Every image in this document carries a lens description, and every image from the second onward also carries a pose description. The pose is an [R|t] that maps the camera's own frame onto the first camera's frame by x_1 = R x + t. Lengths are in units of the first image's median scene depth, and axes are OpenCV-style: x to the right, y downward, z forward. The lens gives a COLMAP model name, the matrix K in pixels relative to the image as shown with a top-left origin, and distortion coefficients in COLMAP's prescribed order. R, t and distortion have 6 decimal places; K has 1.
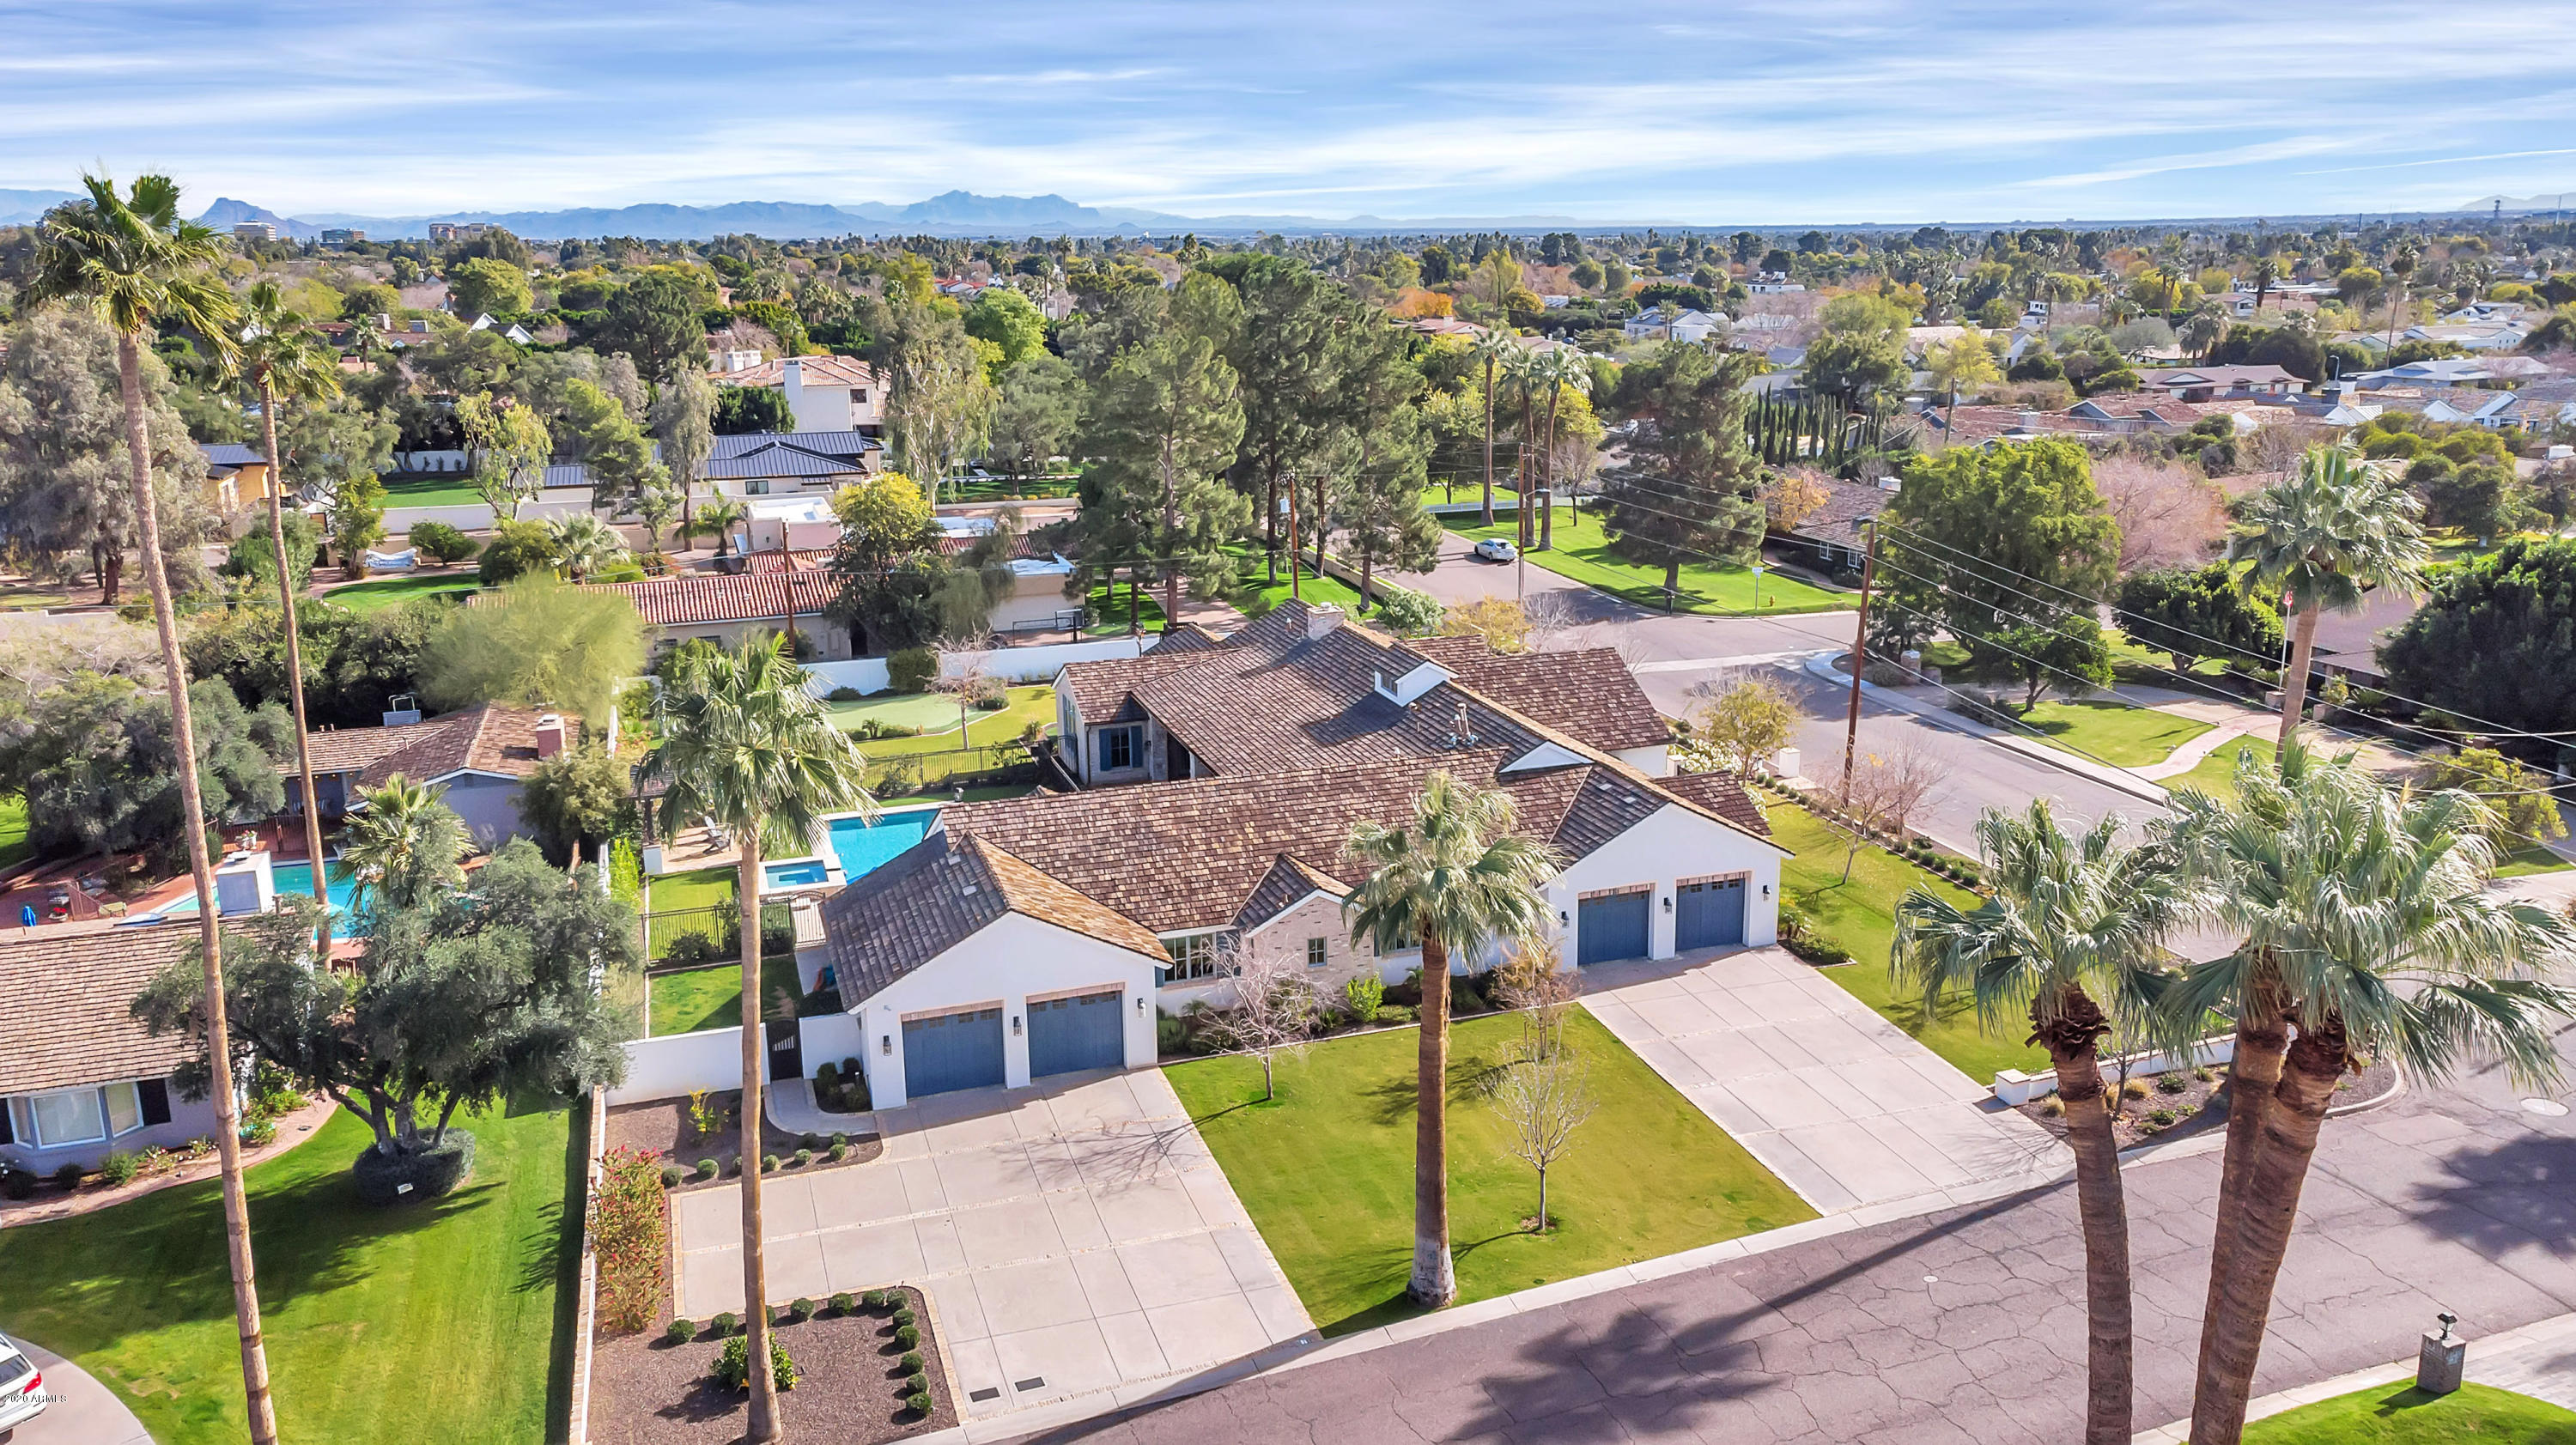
lens RADIAL K [[1881.1, 0, 1300.8], [0, 1881.1, 733.8], [0, 0, 1]] dist [0.021815, 0.035963]
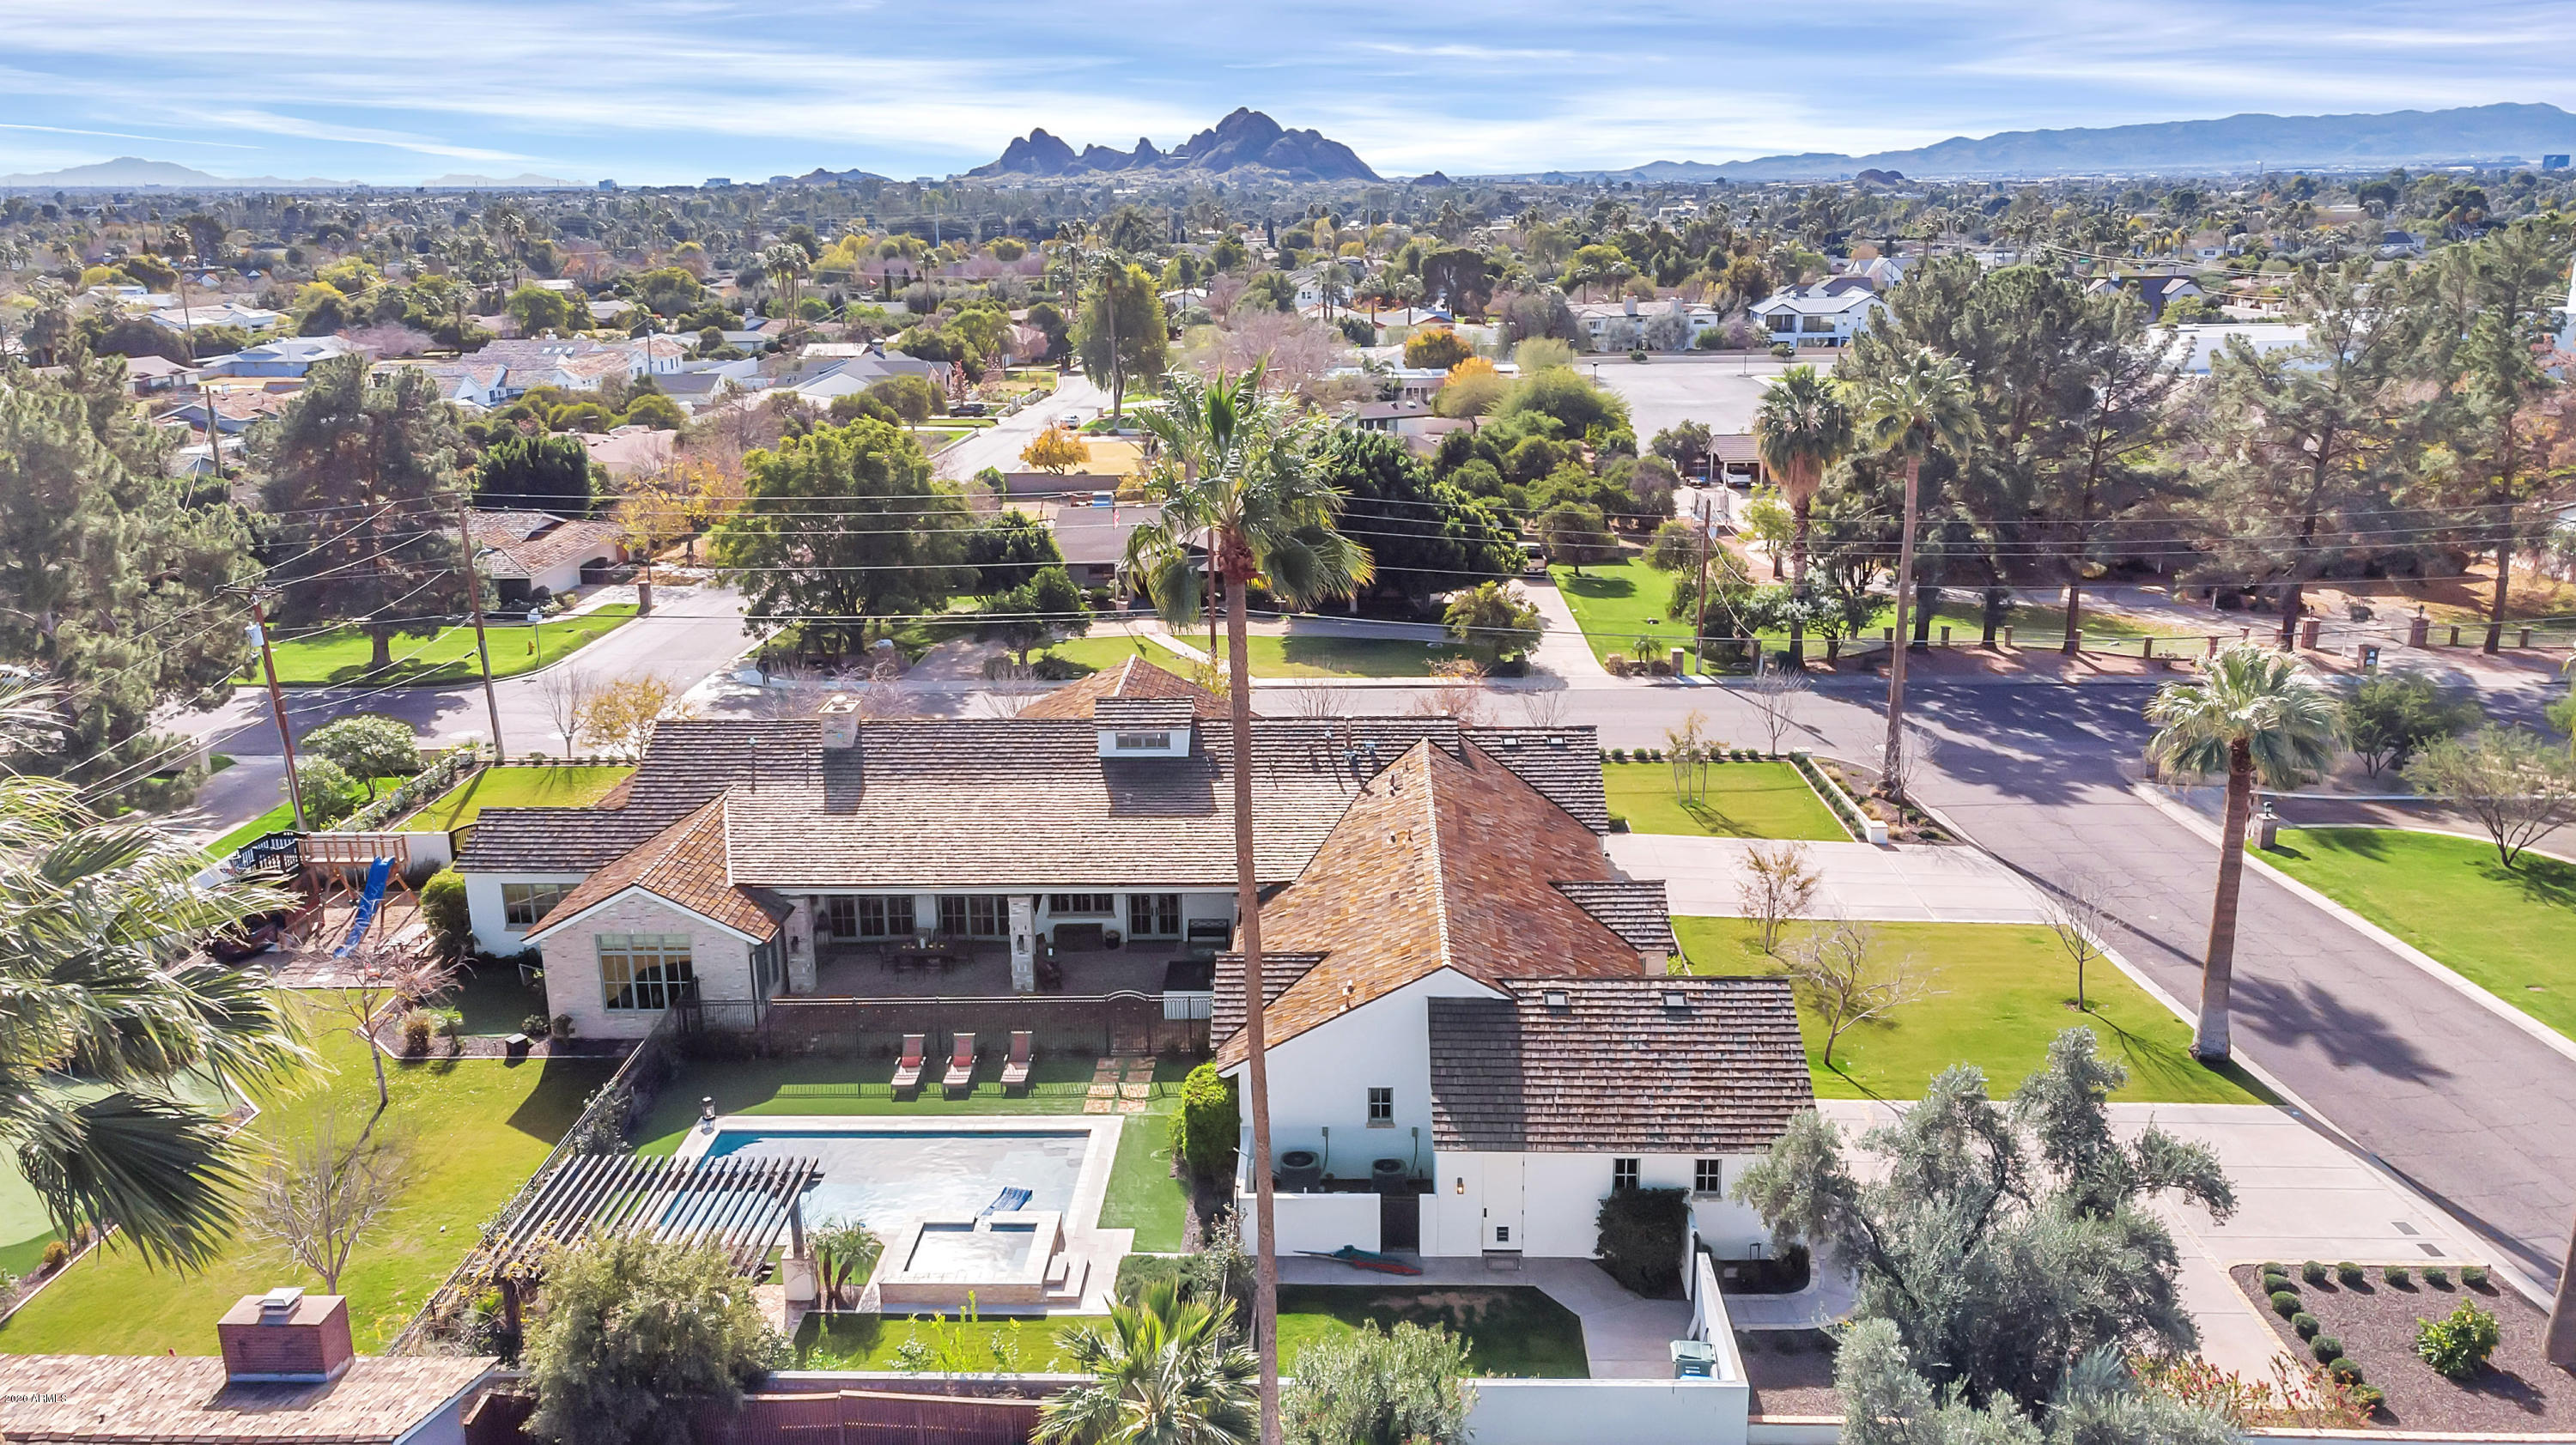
lens RADIAL K [[1881.1, 0, 1301.4], [0, 1881.1, 696.9], [0, 0, 1]] dist [0.021815, 0.035963]
pose [[0.335204, -0.247401, 0.909083, -0.949727], [0.243475, 0.954877, 0.170087, -0.236281], [-0.910142, 0.164325, 0.380314, 0.773179]]
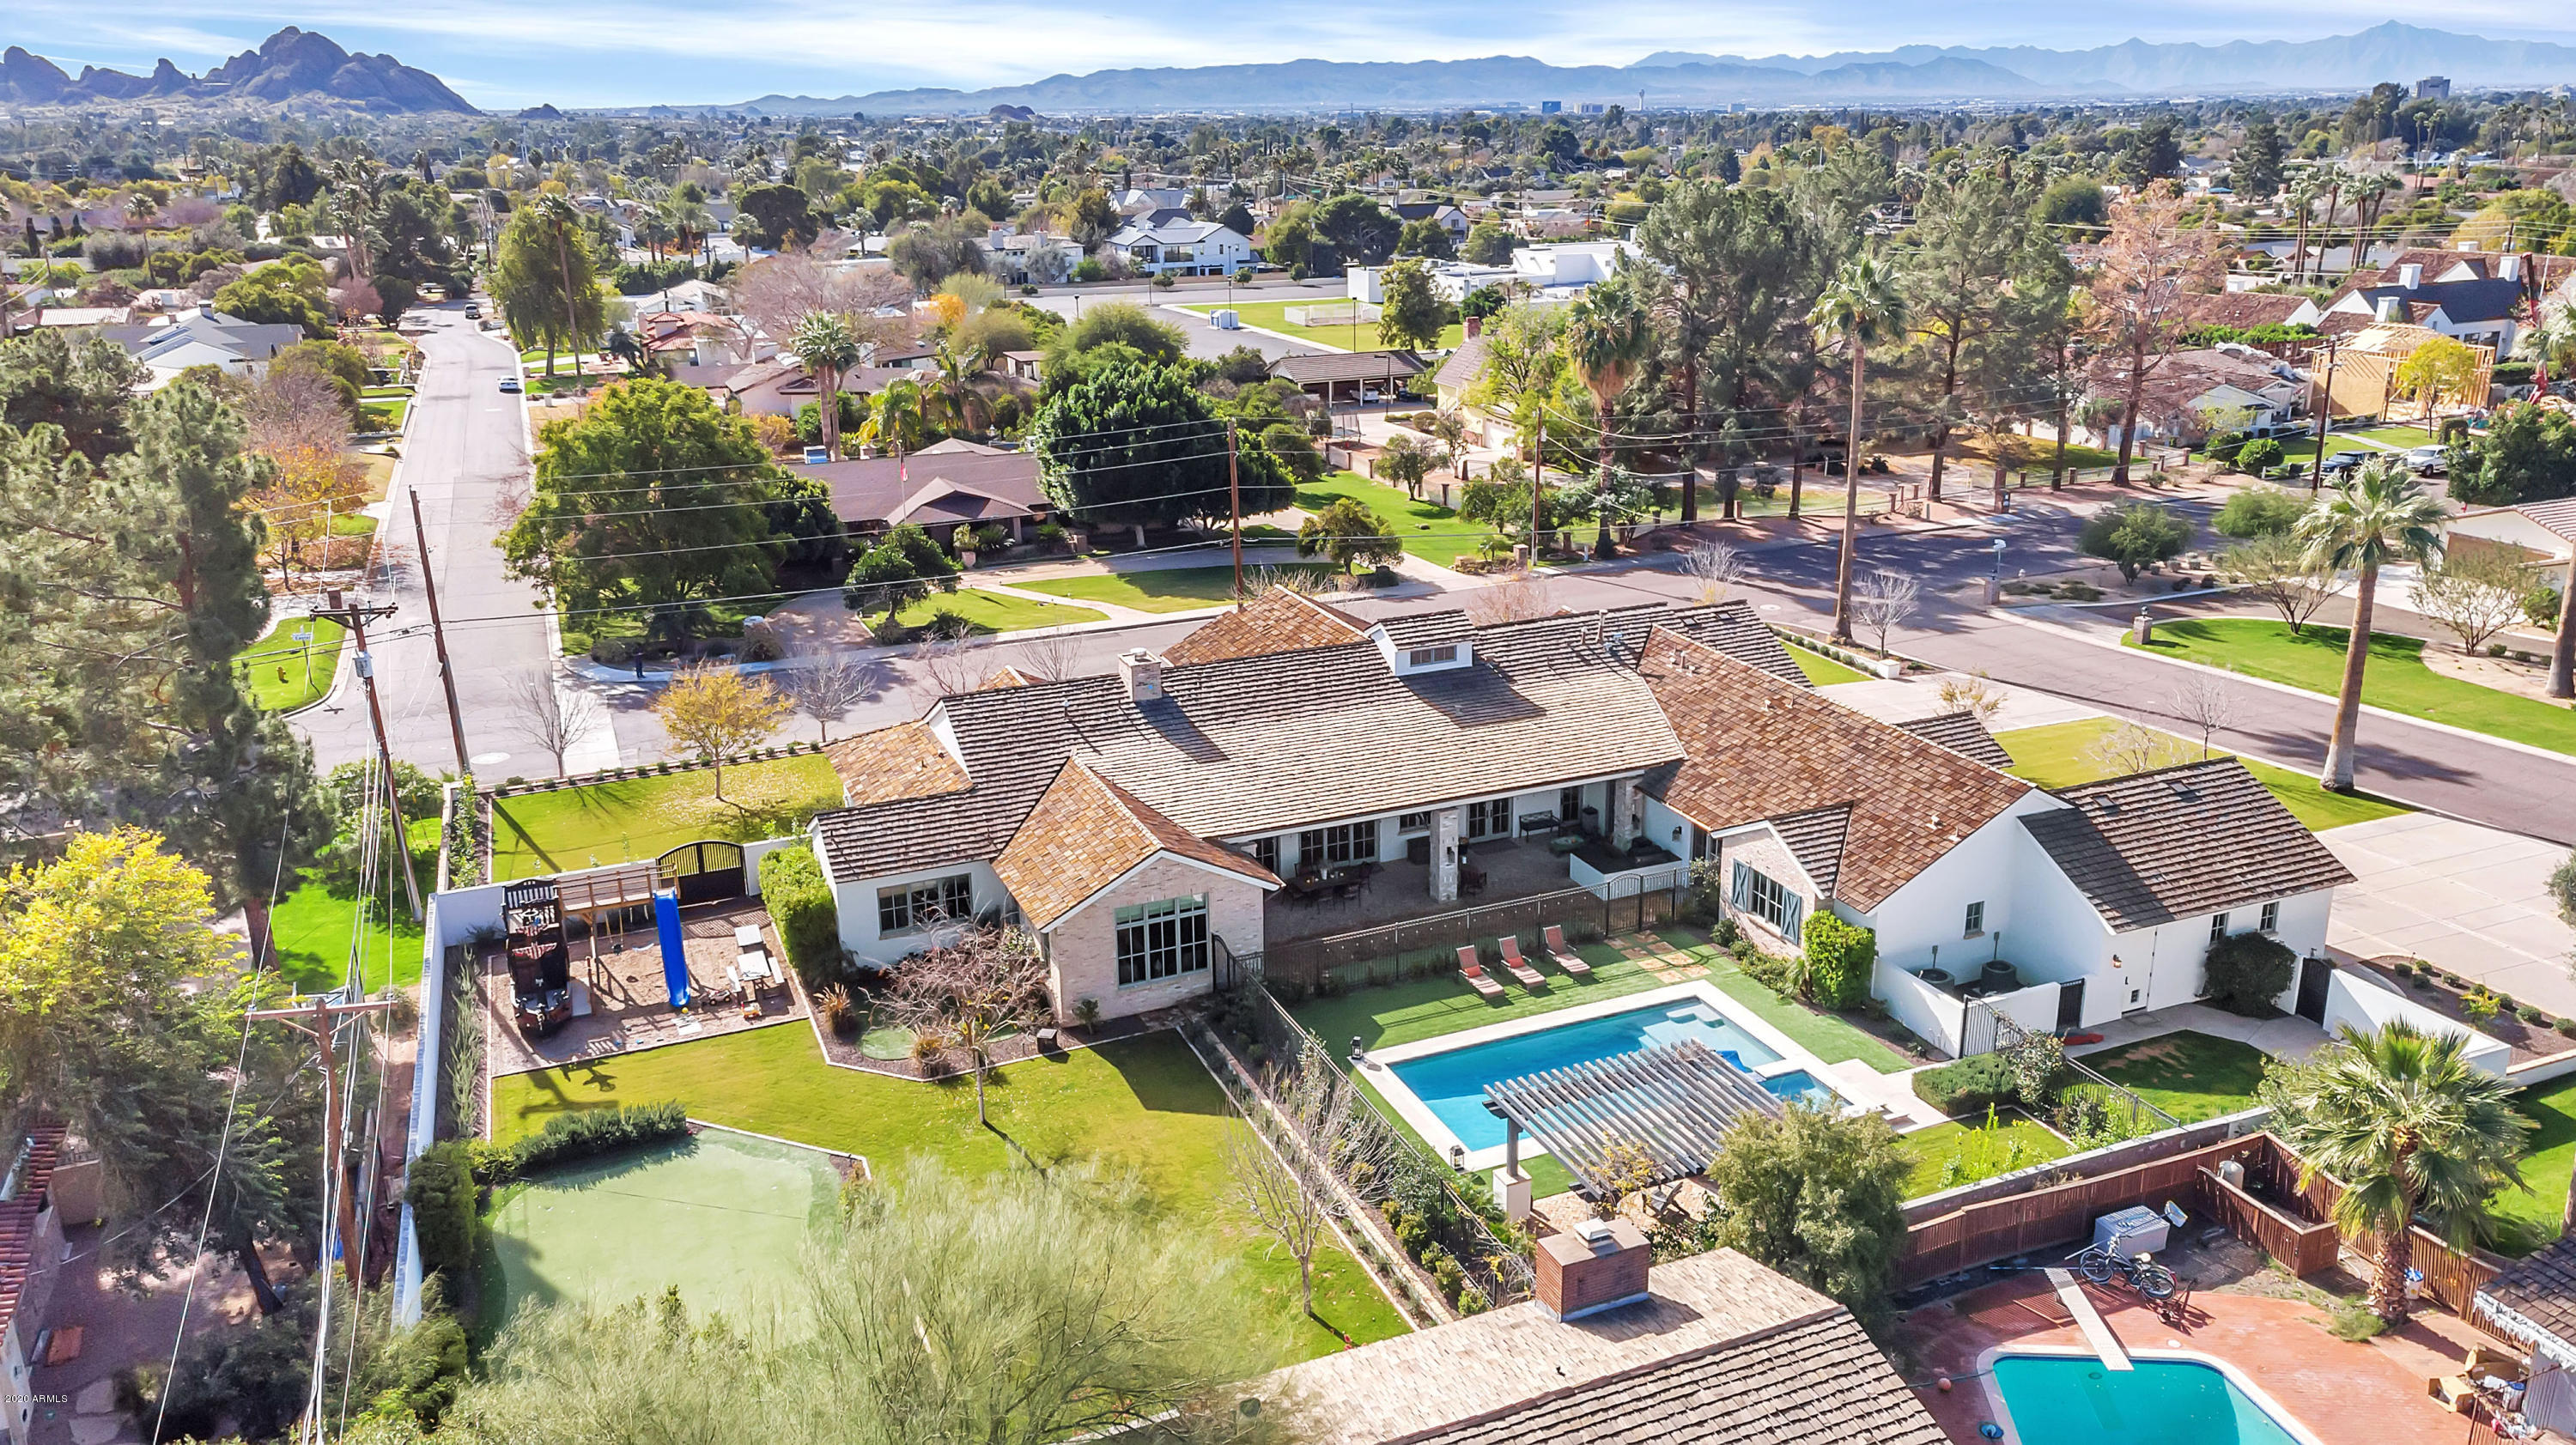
lens RADIAL K [[1881.1, 0, 1287.3], [0, 1881.1, 738.3], [0, 0, 1]] dist [0.021815, 0.035963]
pose [[-0.083550, -0.311194, 0.946666, -1.075718], [0.262482, 0.909567, 0.322165, -0.398217], [-0.961313, 0.275400, 0.005689, 1.402193]]
